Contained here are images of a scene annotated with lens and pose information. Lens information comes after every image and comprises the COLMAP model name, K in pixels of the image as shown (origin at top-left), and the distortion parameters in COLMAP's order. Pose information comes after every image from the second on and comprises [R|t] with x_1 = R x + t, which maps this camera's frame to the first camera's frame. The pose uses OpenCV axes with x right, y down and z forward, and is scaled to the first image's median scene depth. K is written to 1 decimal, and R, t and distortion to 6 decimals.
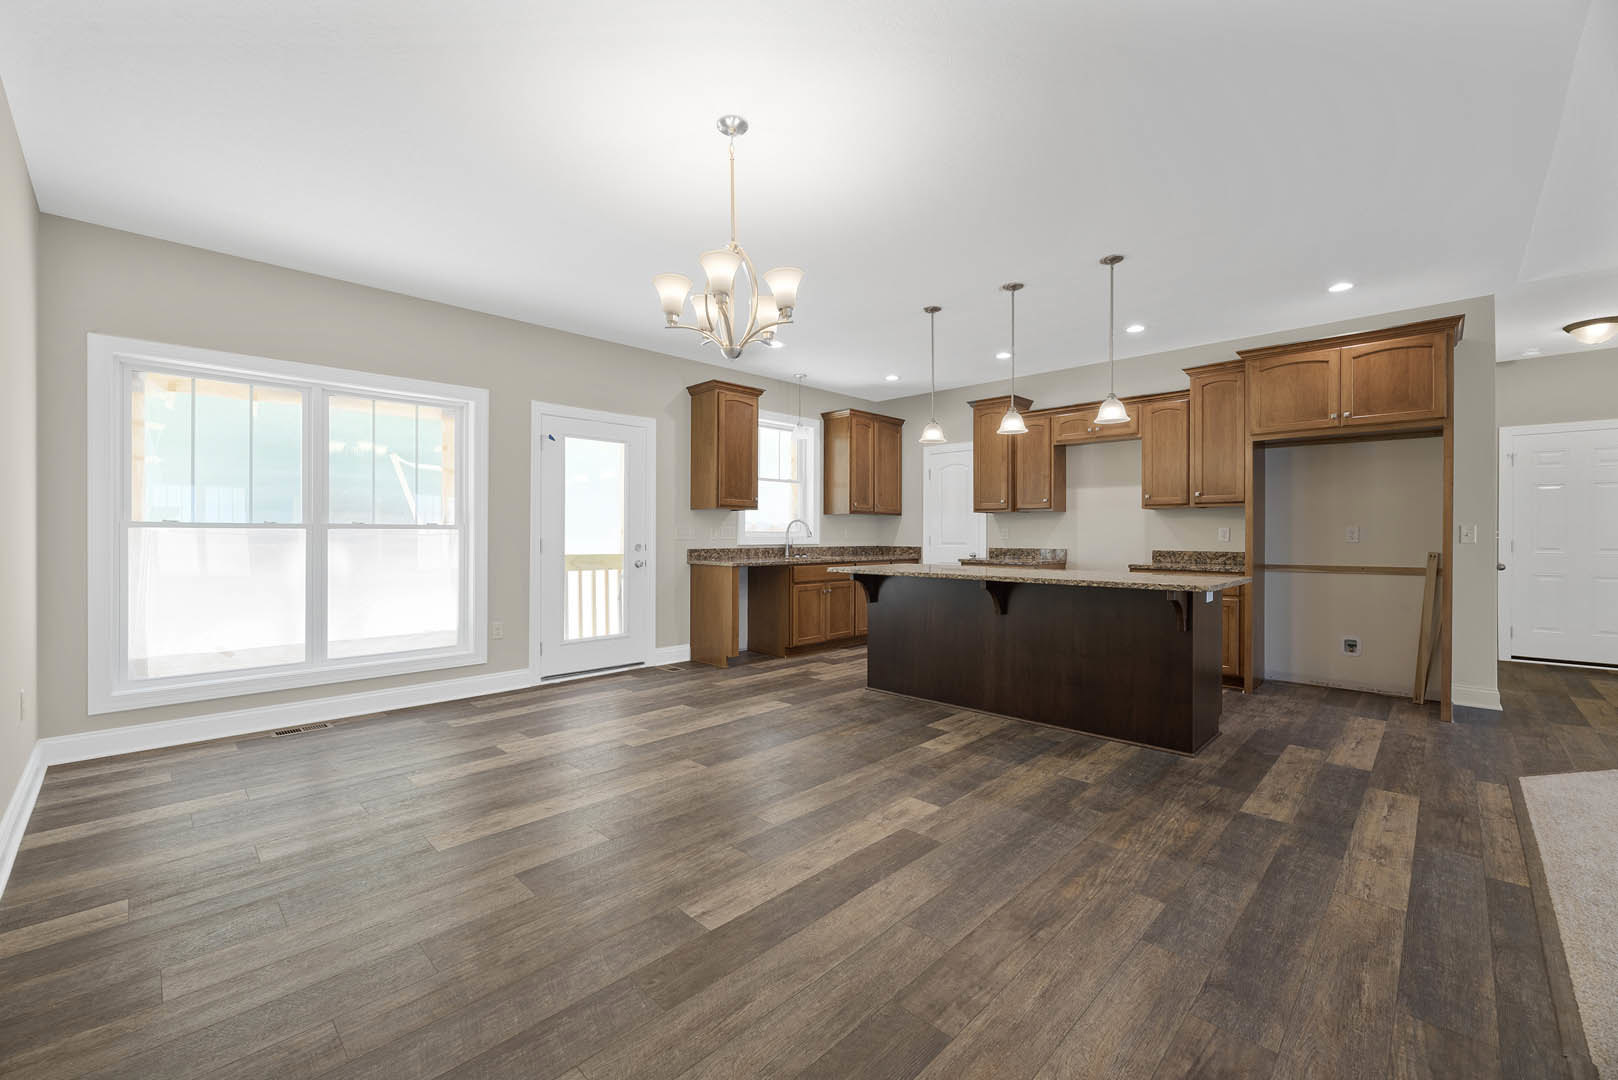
lens RADIAL K [[657.4, 0, 802.4], [0, 657.4, 536.5], [0, 0, 1]] dist [0.001453, 0.000110]
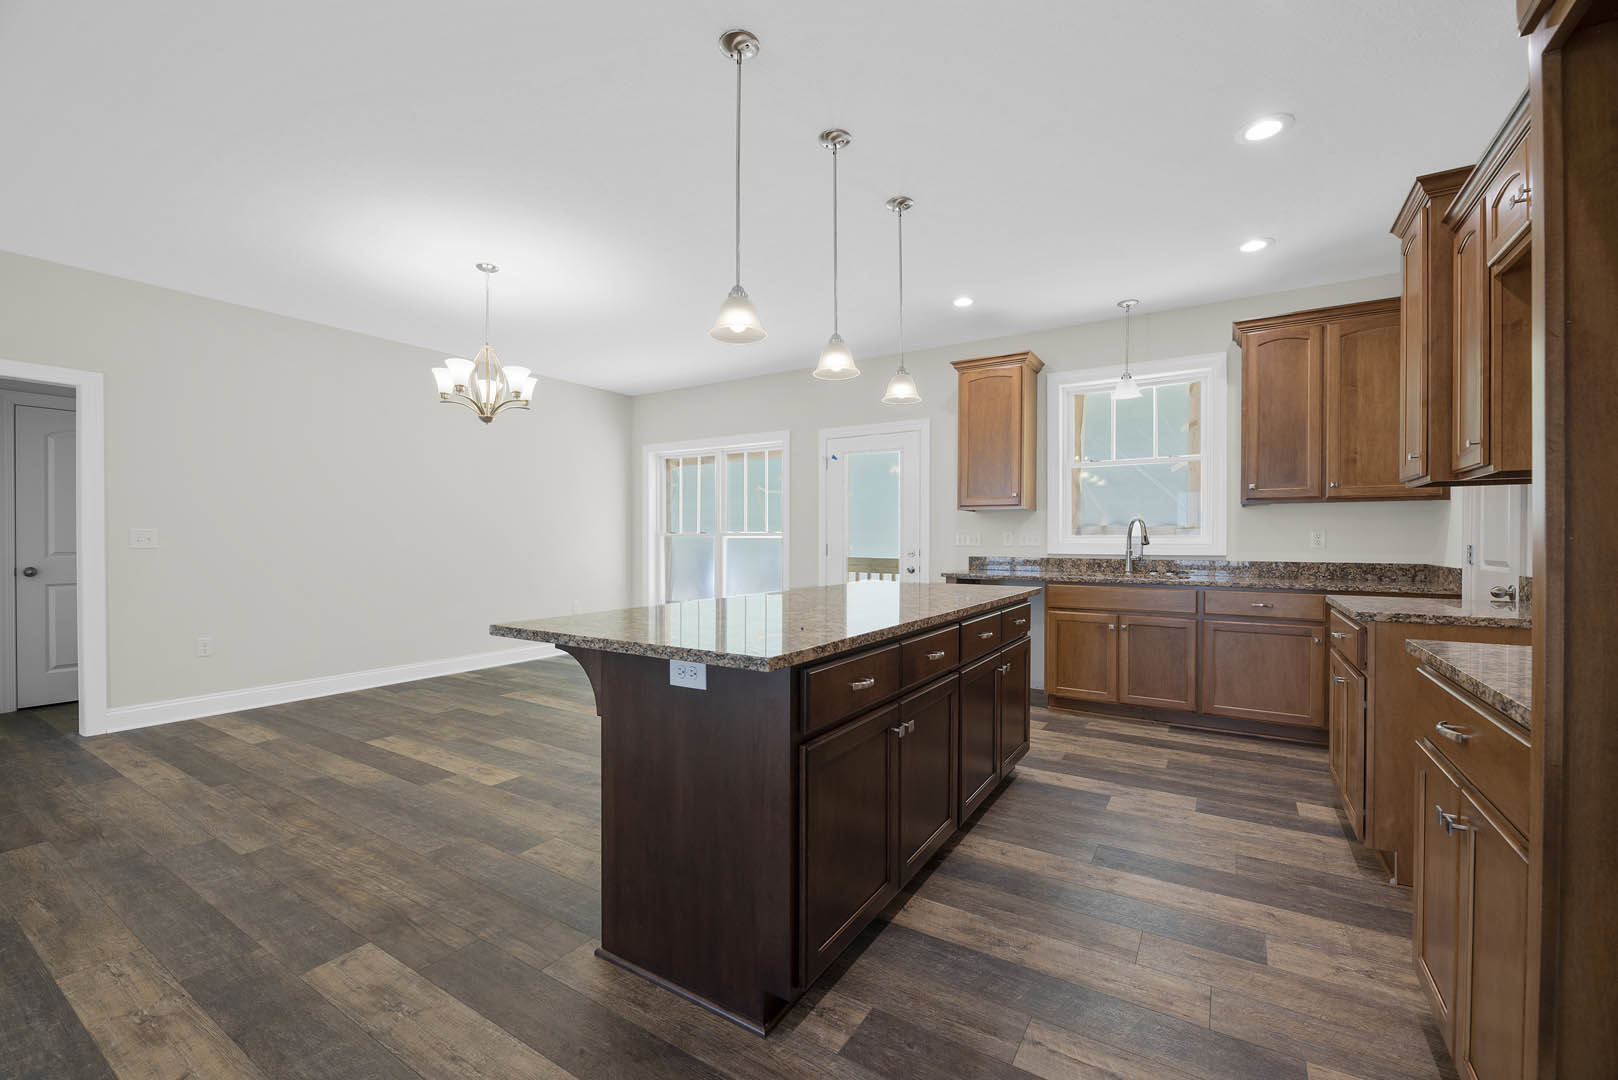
lens RADIAL K [[668.3, 0, 804.3], [0, 668.3, 543.3], [0, 0, 1]] dist [-0.000034, -0.001157]
pose [[0.205108, 0.005300, -0.978725, 0.776307], [-0.004593, 0.999980, 0.004452, -0.001848], [0.978729, 0.003582, 0.205128, 0.702286]]
